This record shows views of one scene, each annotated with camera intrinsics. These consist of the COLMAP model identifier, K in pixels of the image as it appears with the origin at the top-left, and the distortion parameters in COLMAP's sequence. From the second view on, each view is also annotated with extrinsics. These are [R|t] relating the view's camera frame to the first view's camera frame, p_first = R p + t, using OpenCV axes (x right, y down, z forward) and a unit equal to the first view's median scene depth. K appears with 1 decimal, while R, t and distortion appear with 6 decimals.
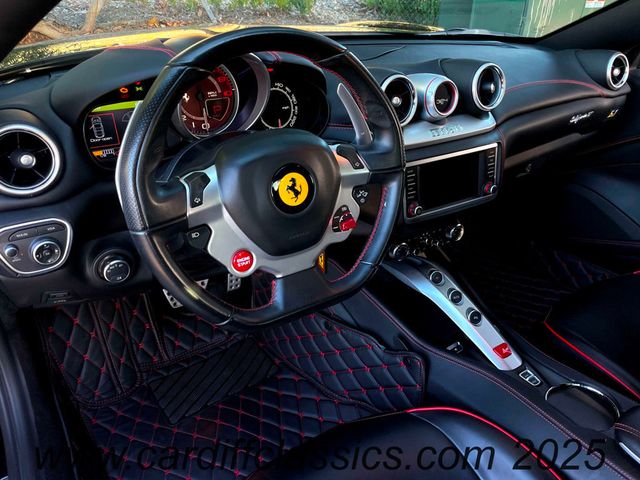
lens RADIAL K [[489.2, 0, 324.7], [0, 489.2, 235.3], [0, 0, 1]] dist [0.073270, -0.103066]
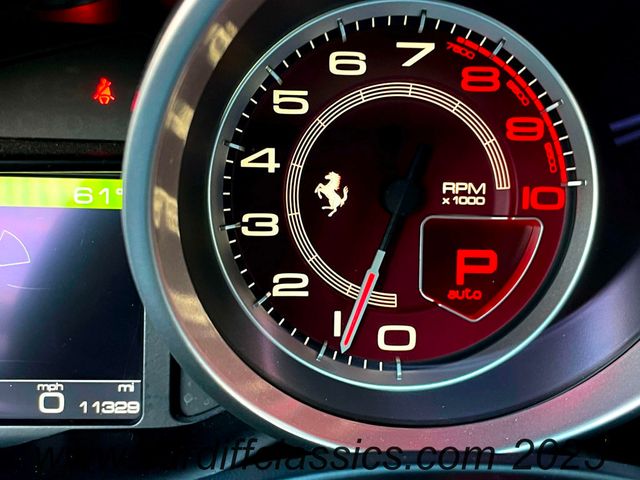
lens RADIAL K [[807.3, 0, 323.2], [0, 807.3, 237.5], [0, 0, 1]] dist [0.053481, 0.000000]
pose [[0.883397, 0.113861, -0.454583, -0.120177], [-0.243629, 0.940227, -0.237945, -0.168523], [0.400319, 0.320950, 0.858333, 0.665638]]
